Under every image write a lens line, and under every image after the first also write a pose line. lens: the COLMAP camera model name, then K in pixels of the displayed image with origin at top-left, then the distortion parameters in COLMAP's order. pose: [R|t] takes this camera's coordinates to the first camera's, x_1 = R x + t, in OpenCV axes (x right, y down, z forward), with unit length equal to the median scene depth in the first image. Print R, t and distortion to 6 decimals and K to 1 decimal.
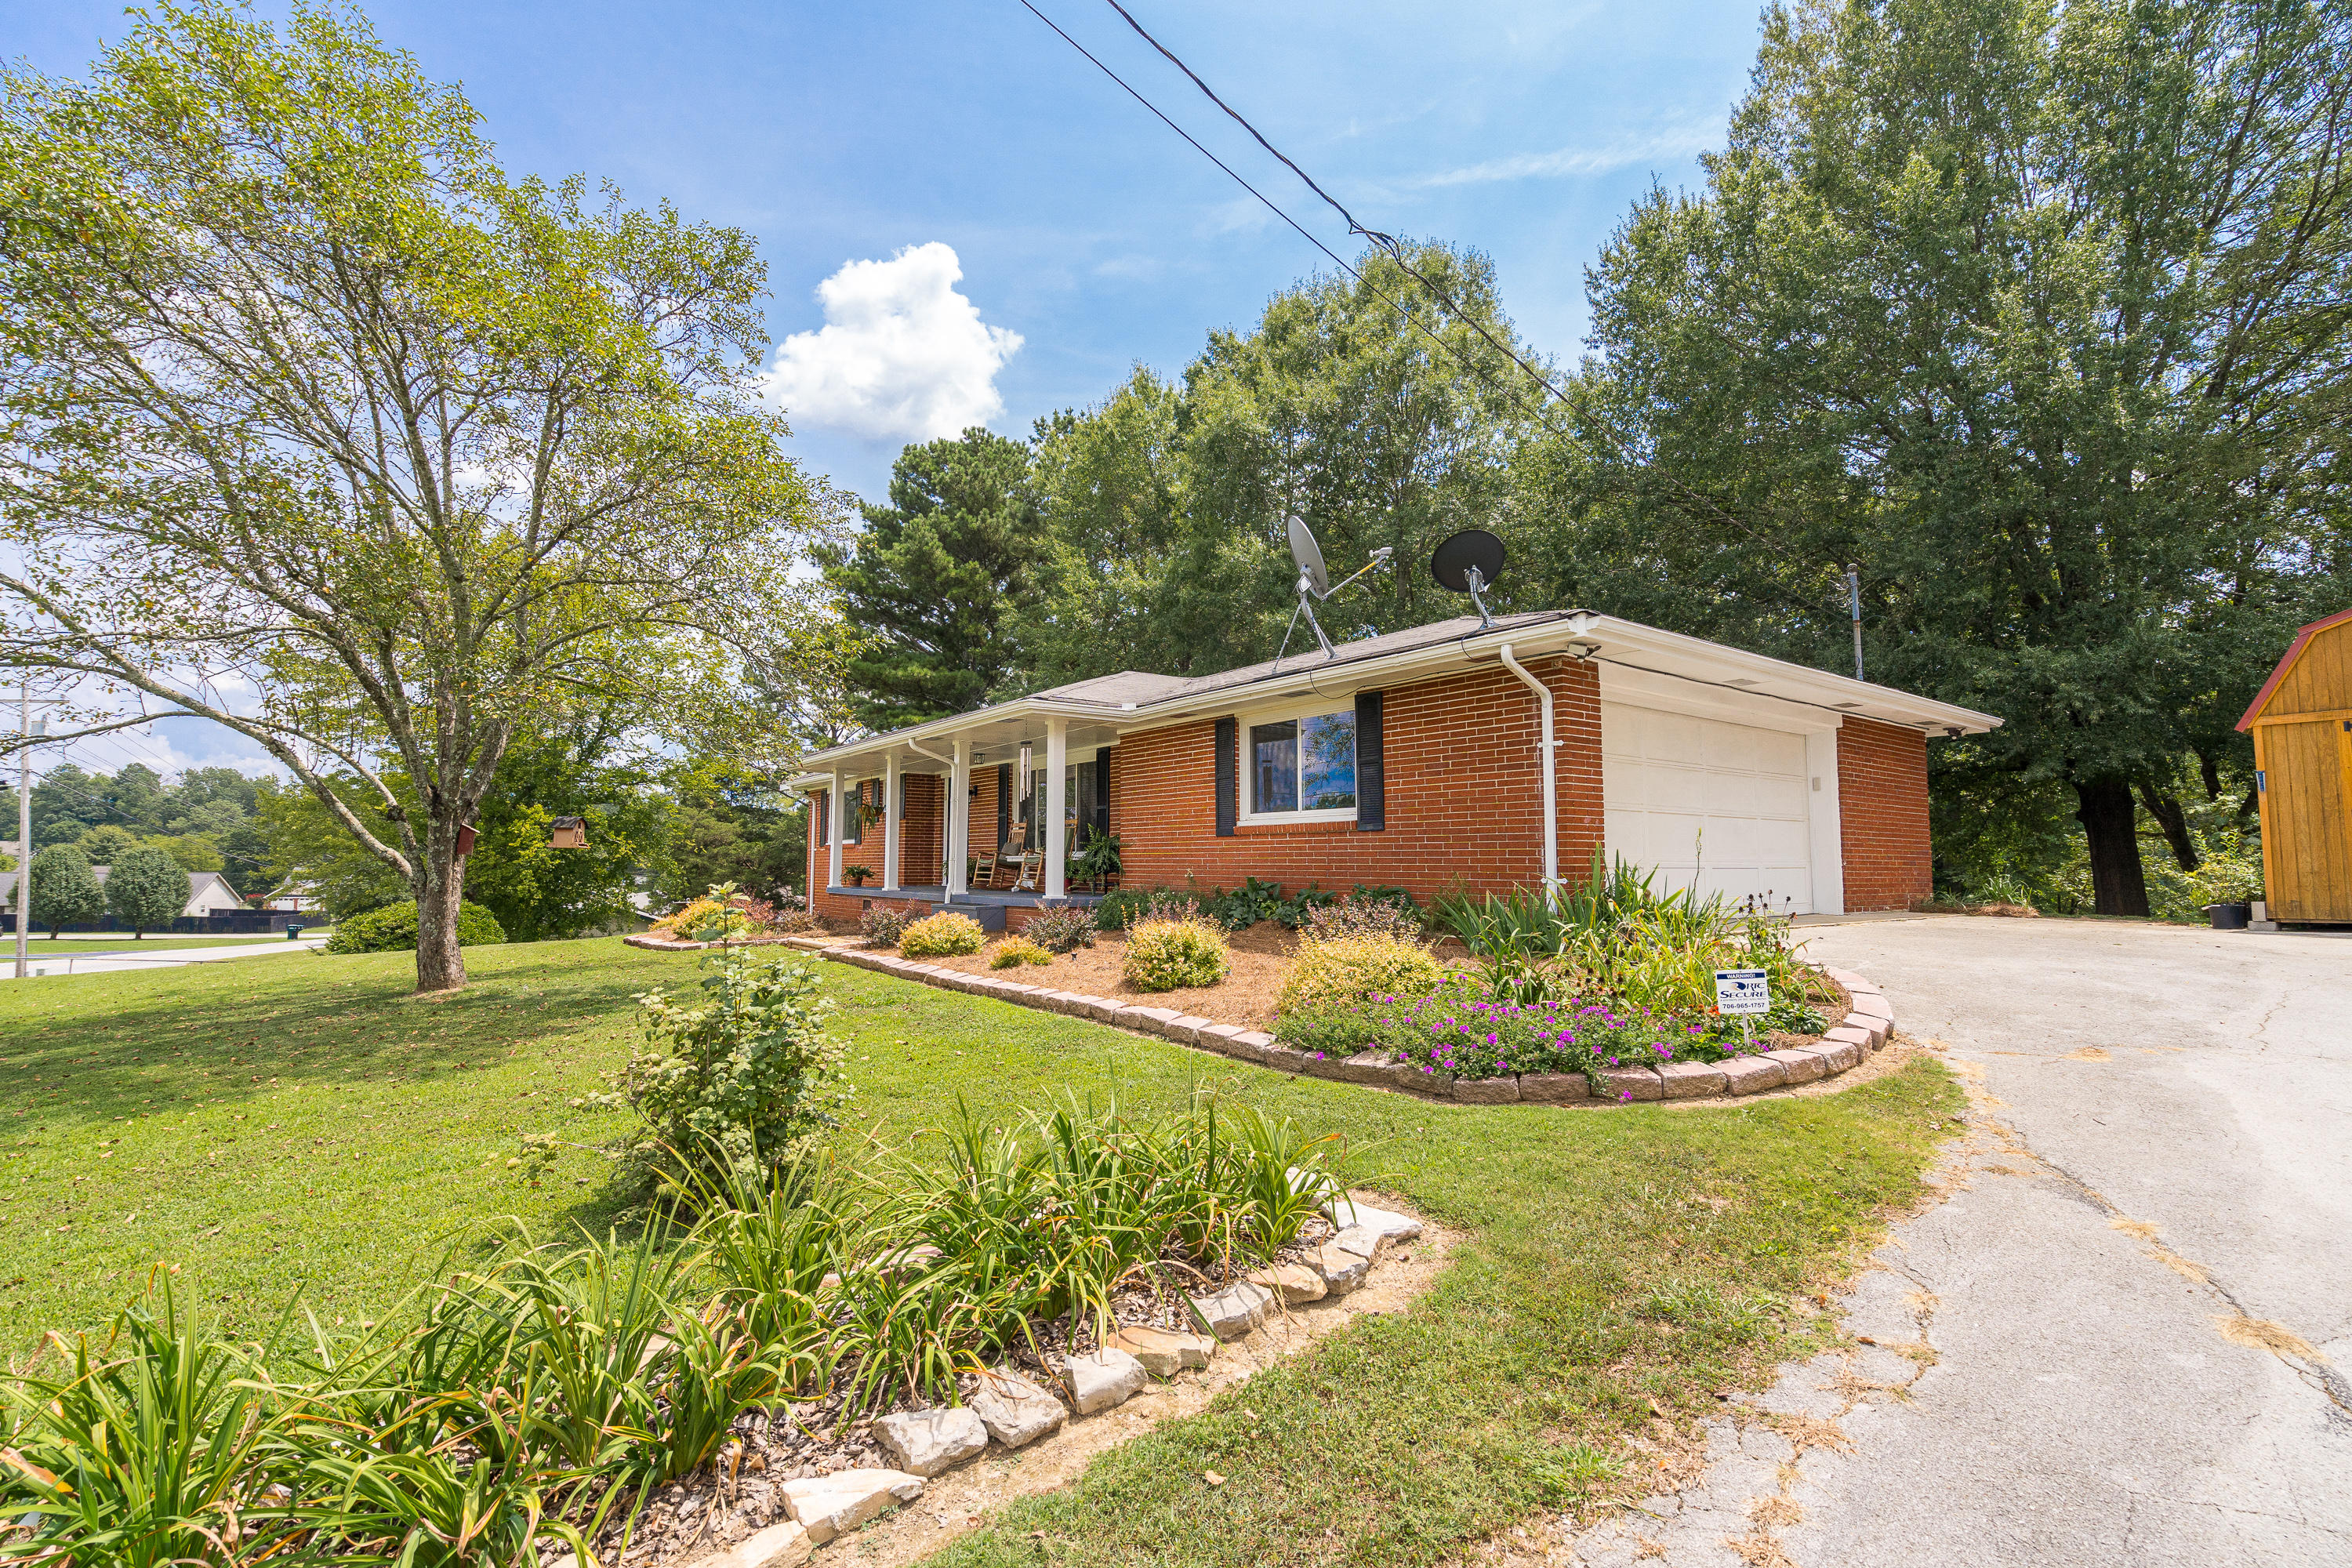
lens RADIAL K [[1046.8, 0, 1170.5], [0, 1046.8, 791.4], [0, 0, 1]] dist [-0.004998, 0.000781]
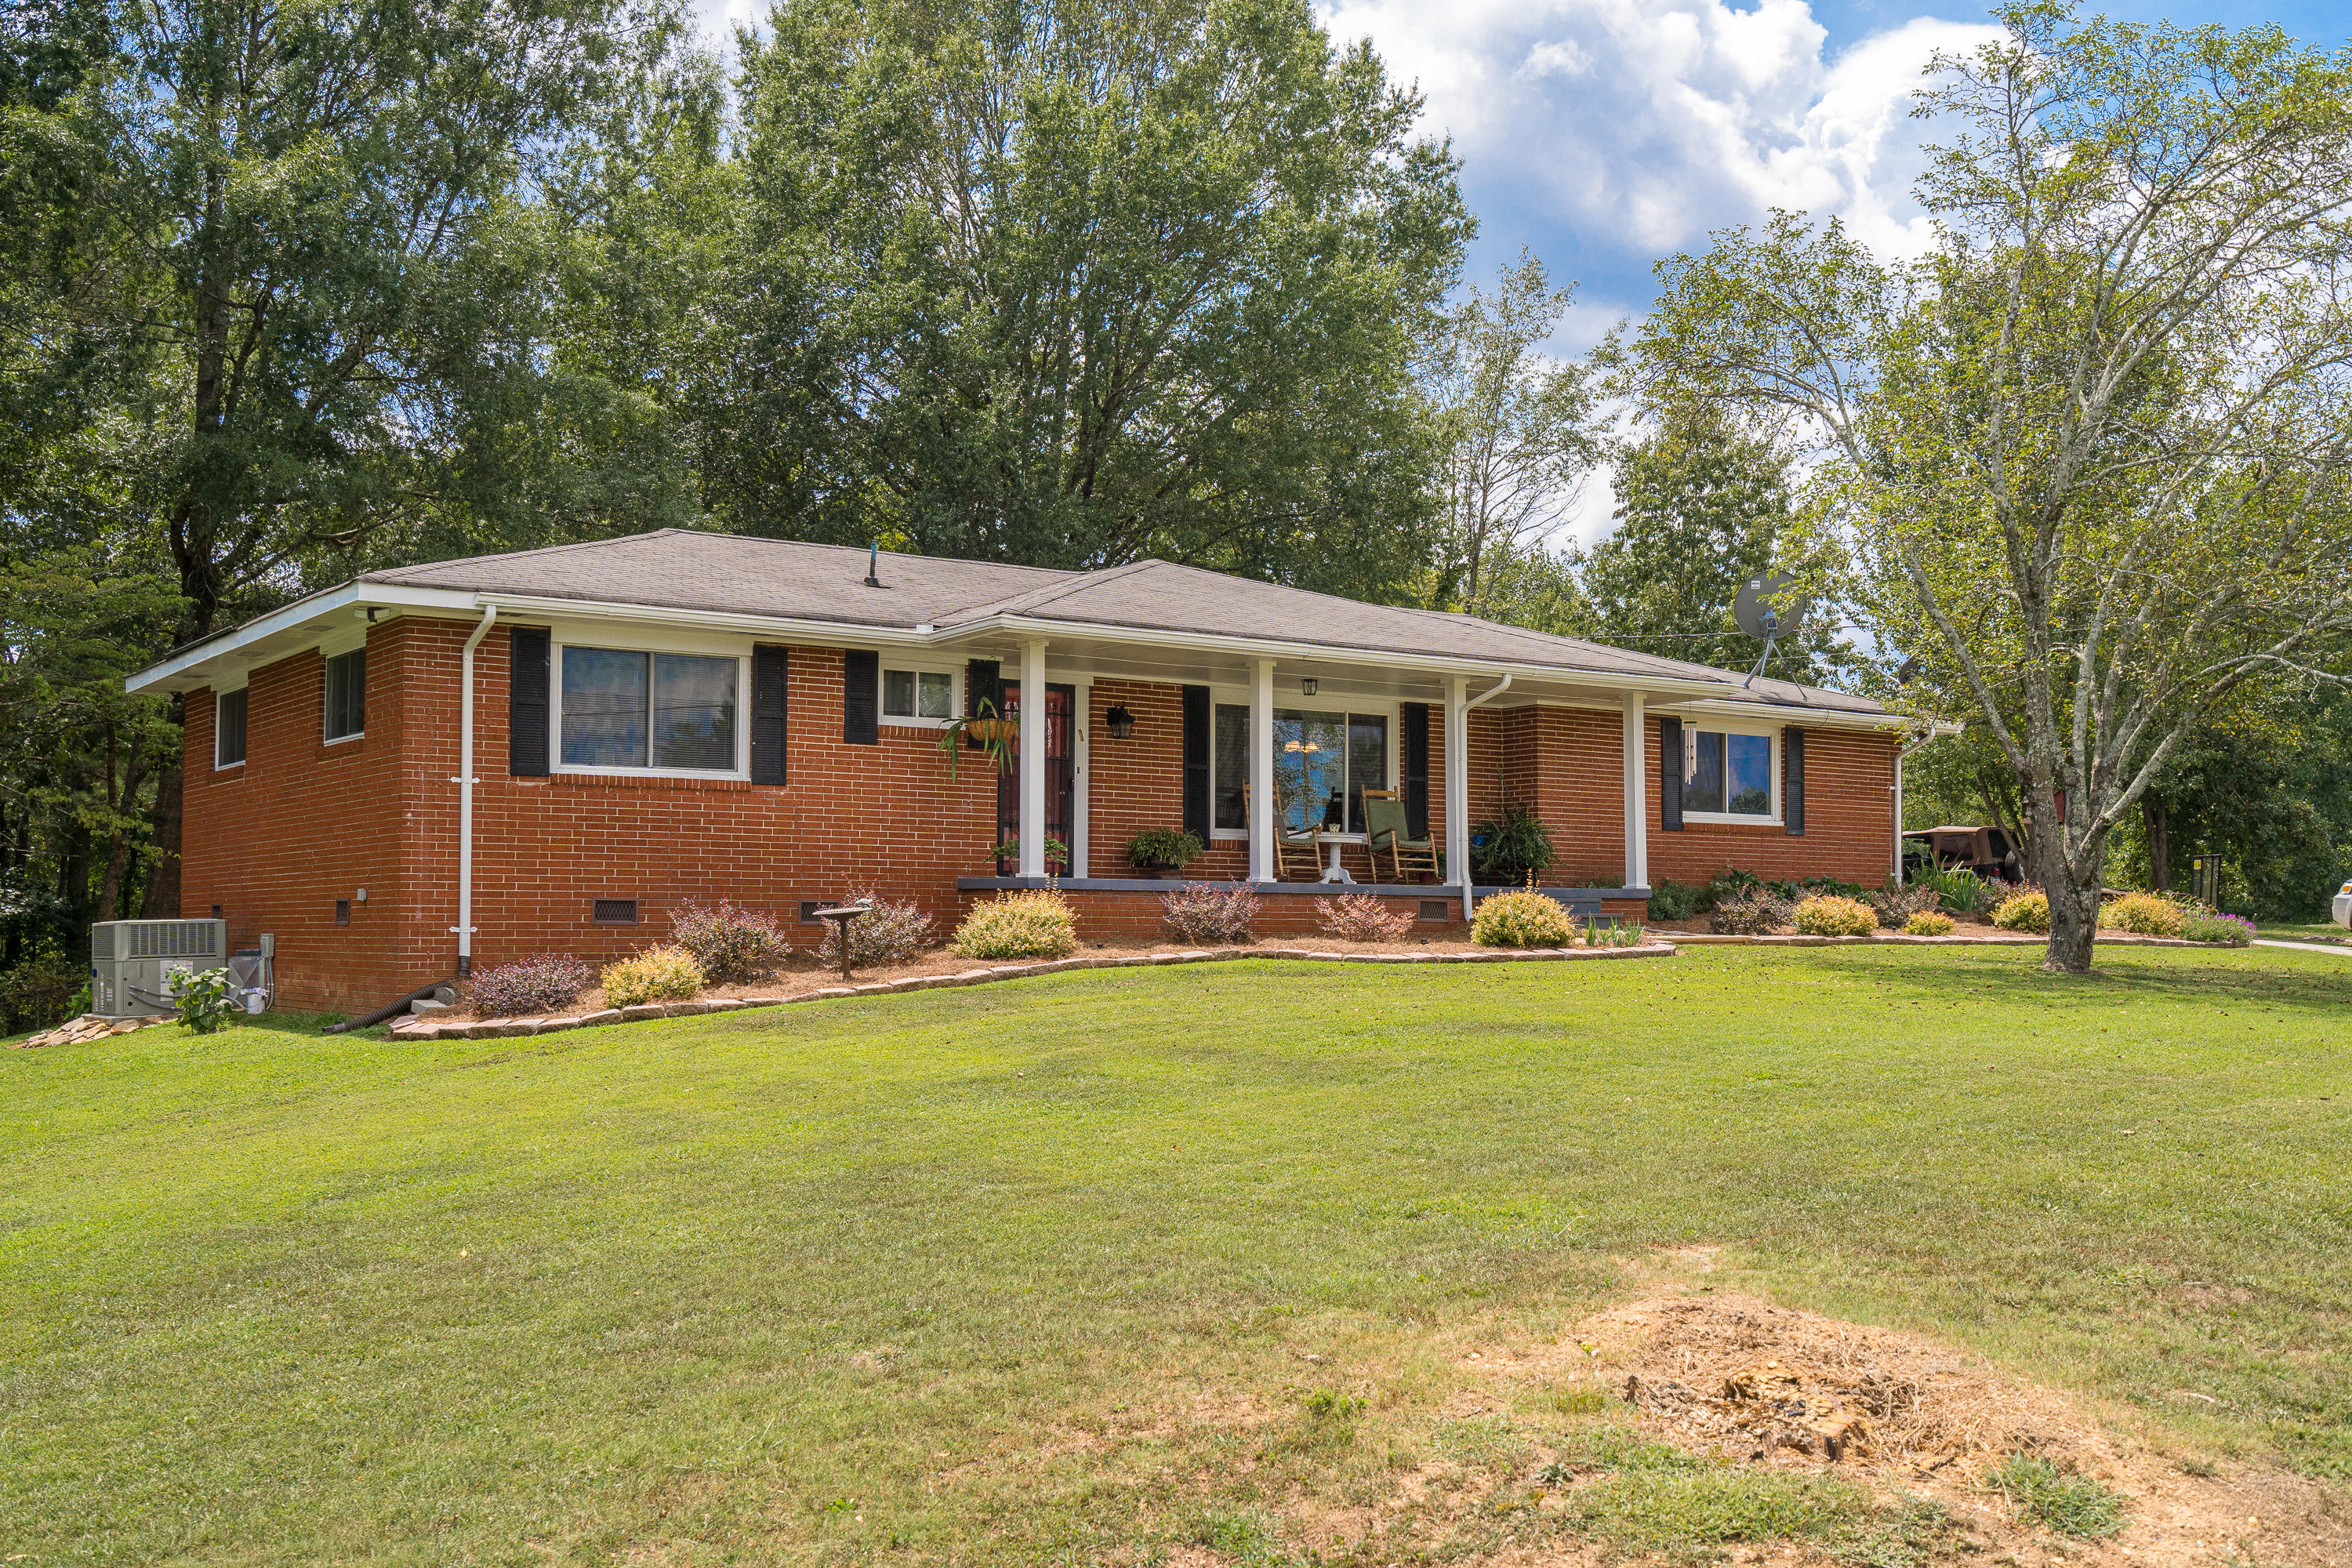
lens RADIAL K [[2314.4, 0, 1165.2], [0, 2314.4, 799.3], [0, 0, 1]] dist [0.009203, 0.002976]
pose [[0.039166, 0.055776, 0.997675, -1.871332], [-0.075394, 0.995760, -0.052709, 0.141194], [-0.996384, -0.073154, 0.043205, 1.153989]]
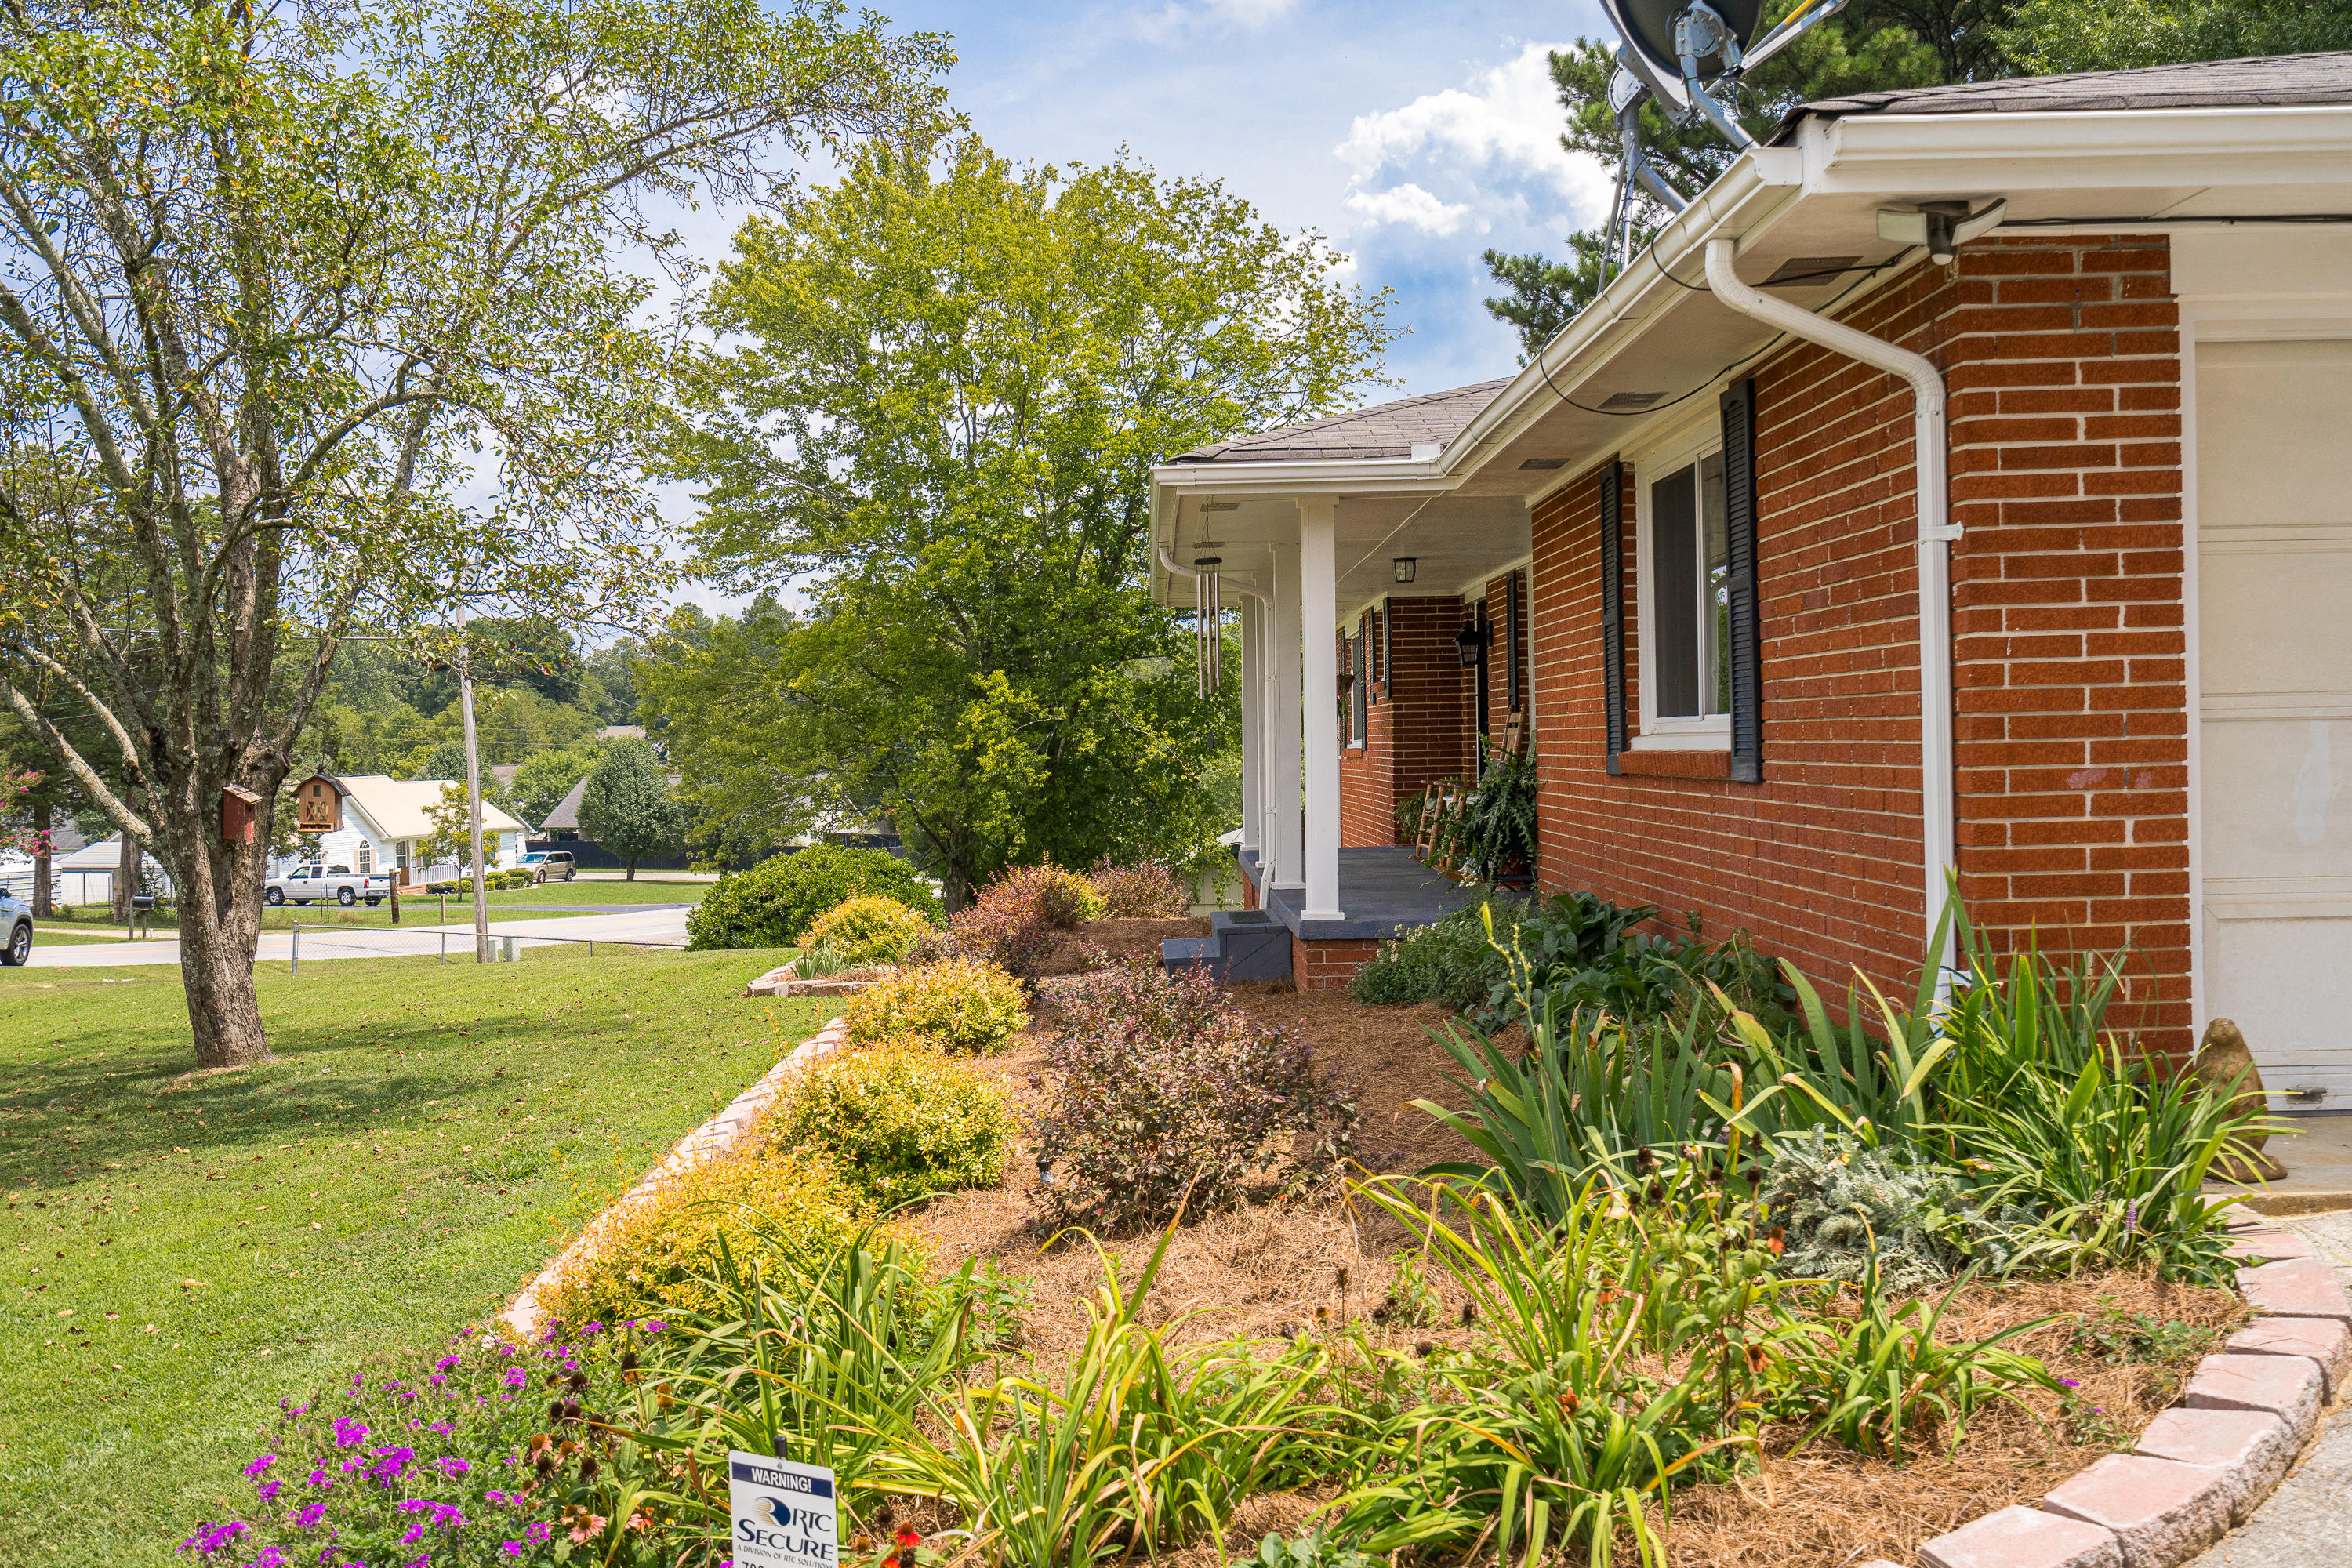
lens RADIAL K [[2314.4, 0, 1165.2], [0, 2314.4, 799.3], [0, 0, 1]] dist [0.009203, 0.002976]
pose [[0.807808, -0.004992, -0.589425, 0.341800], [0.064132, 0.994772, 0.079468, -0.021630], [0.585947, -0.101996, 0.803905, 0.181101]]
